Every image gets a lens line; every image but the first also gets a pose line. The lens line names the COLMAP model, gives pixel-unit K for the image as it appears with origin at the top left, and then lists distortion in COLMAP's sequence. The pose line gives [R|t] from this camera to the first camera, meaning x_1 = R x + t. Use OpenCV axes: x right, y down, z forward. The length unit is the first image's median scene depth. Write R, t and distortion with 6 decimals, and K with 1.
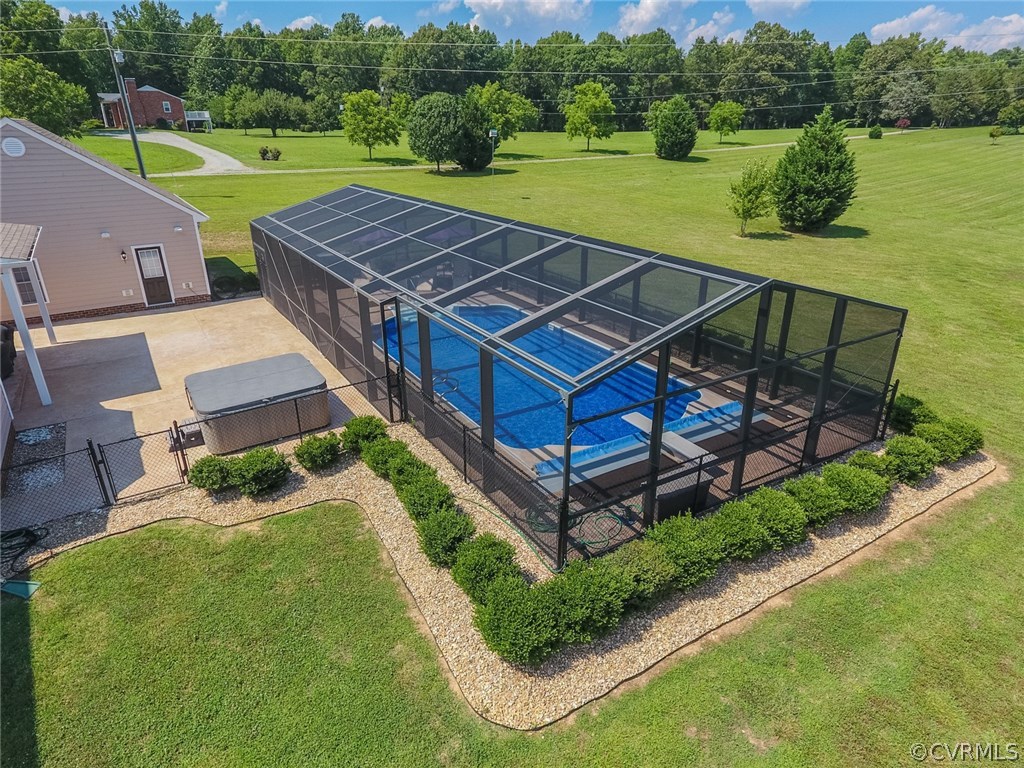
lens RADIAL K [[608.0, 0, 512.0], [0, 608.0, 384.0], [0, 0, 1]] dist [0.004086, 0.000620]
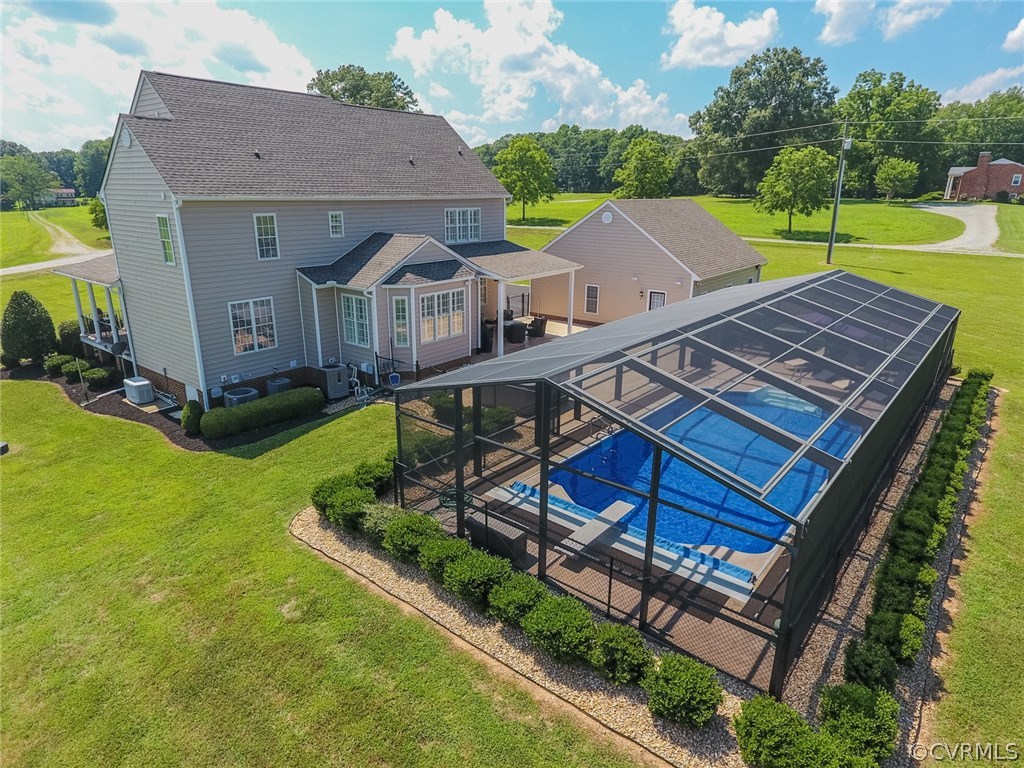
lens RADIAL K [[608.0, 0, 512.0], [0, 608.0, 384.0], [0, 0, 1]] dist [0.004086, 0.000620]
pose [[0.335936, 0.293998, -0.894825, 1.016980], [-0.381385, 0.911129, 0.156175, -0.224337], [0.861216, 0.288808, 0.418207, 0.376228]]
